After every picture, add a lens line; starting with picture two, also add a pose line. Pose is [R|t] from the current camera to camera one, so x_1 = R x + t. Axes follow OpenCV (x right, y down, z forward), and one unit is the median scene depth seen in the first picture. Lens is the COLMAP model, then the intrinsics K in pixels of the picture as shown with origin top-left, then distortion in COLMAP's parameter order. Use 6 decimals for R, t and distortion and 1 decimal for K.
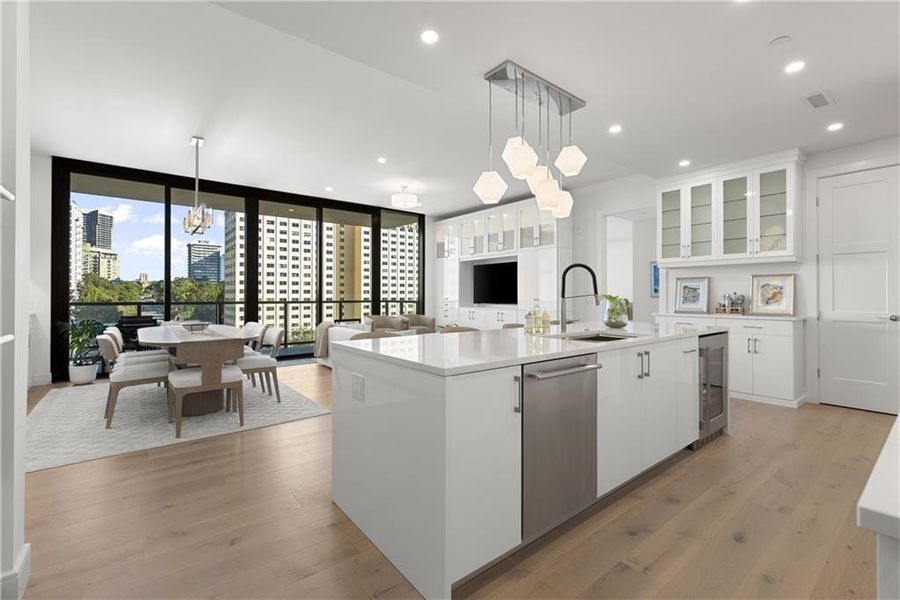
lens RADIAL K [[391.6, 0, 455.3], [0, 391.6, 297.5], [0, 0, 1]] dist [0.000886, -0.001760]
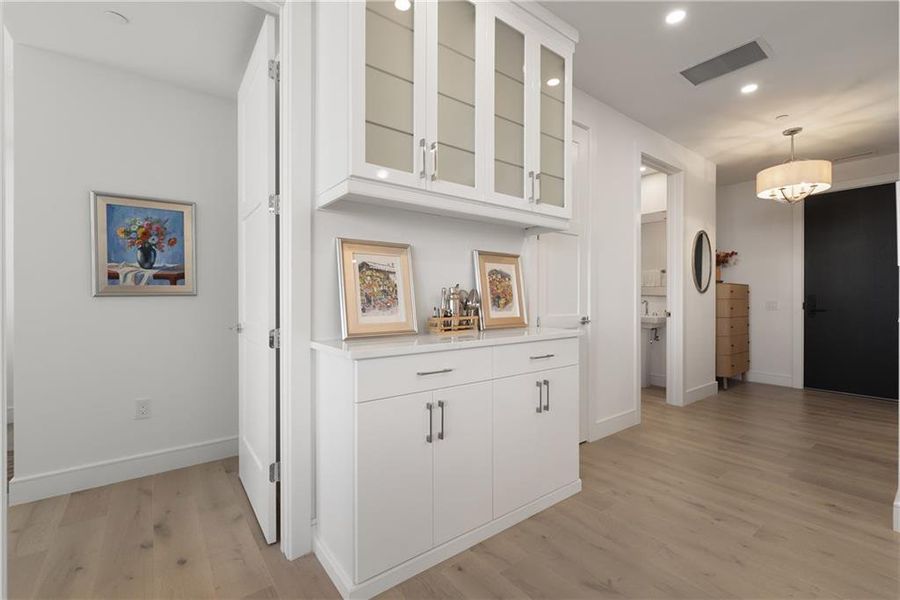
lens RADIAL K [[391.6, 0, 440.9], [0, 391.6, 295.3], [0, 0, 1]] dist [0.000886, -0.001760]
pose [[0.044201, 0.002796, 0.999019, 0.146471], [0.005949, 0.999978, -0.003062, 0.000559], [-0.999005, 0.006078, 0.044183, 0.578177]]
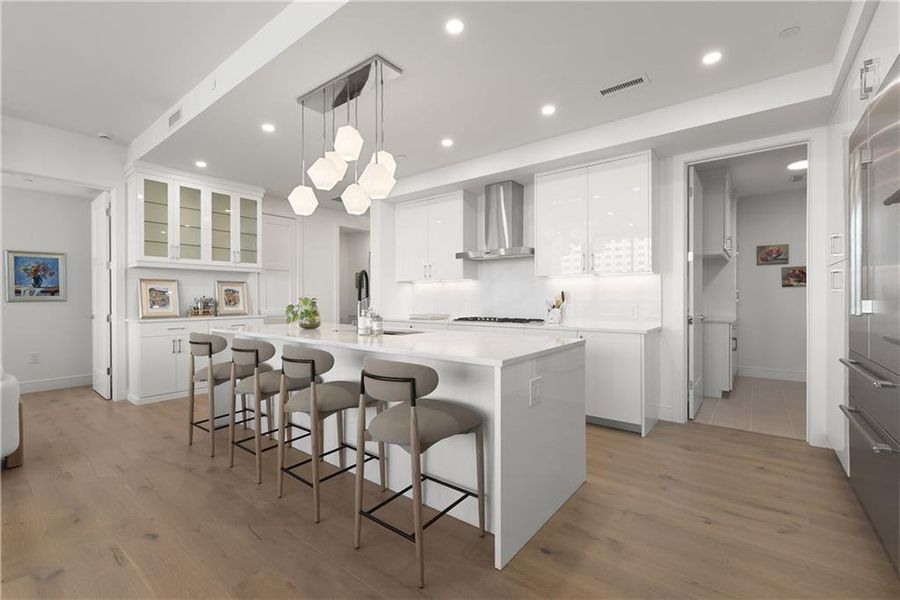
lens RADIAL K [[391.6, 0, 446.1], [0, 391.6, 297.2], [0, 0, 1]] dist [0.000886, -0.001760]
pose [[-0.213129, 0.000144, 0.977024, -0.277165], [0.008129, 0.999966, 0.001626, -0.003570], [-0.976990, 0.008289, -0.213123, 0.335409]]
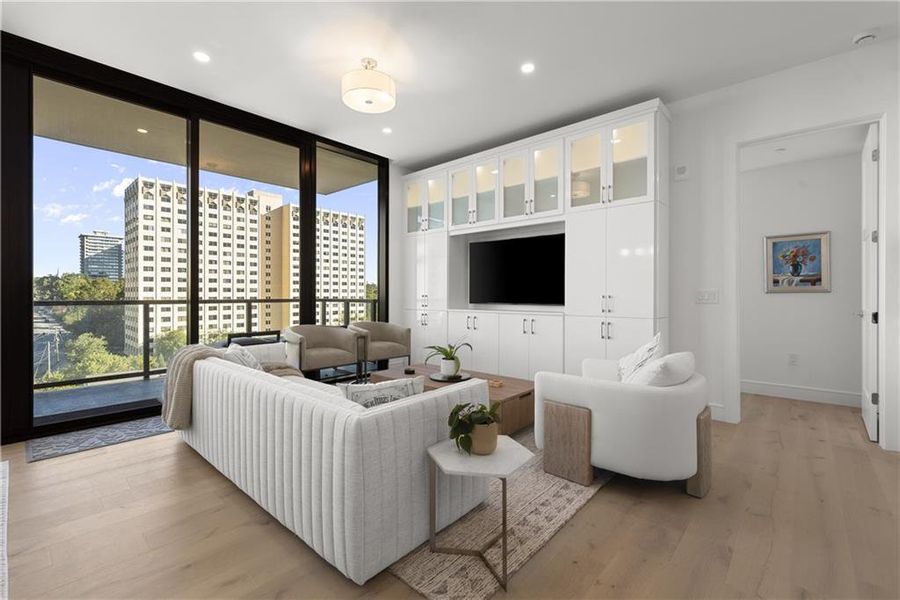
lens RADIAL K [[391.6, 0, 453.7], [0, 391.6, 296.5], [0, 0, 1]] dist [0.000886, -0.001760]
pose [[0.987300, -0.000453, 0.158864, -0.079344], [0.000425, 1.000000, 0.000206, 0.003511], [-0.158864, -0.000136, 0.987300, 0.388294]]
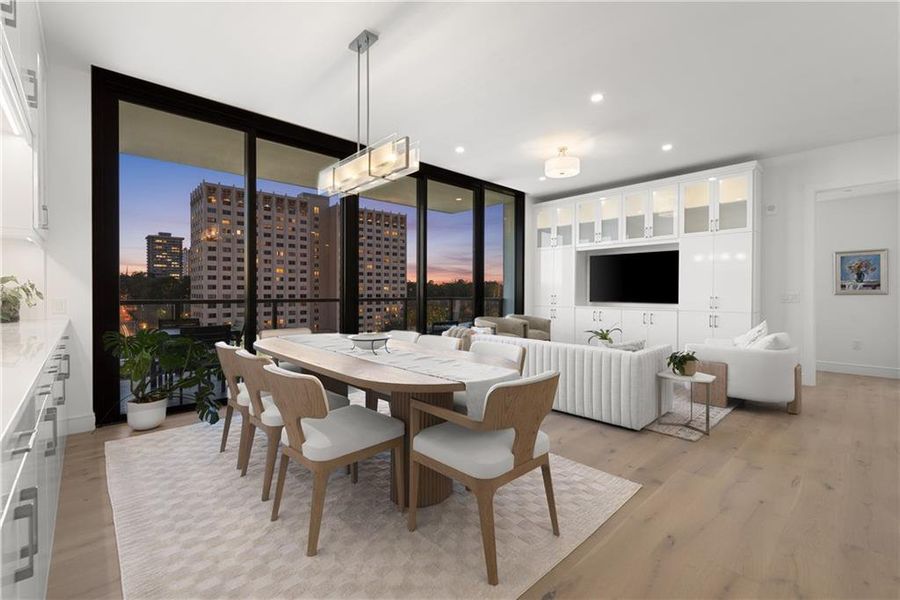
lens RADIAL K [[391.6, 0, 452.5], [0, 391.6, 295.7], [0, 0, 1]] dist [0.000886, -0.001760]
pose [[0.997816, 0.001360, 0.066034, -0.301559], [-0.001655, 0.999989, 0.004413, -0.001199], [-0.066027, -0.004513, 0.997808, 0.195722]]
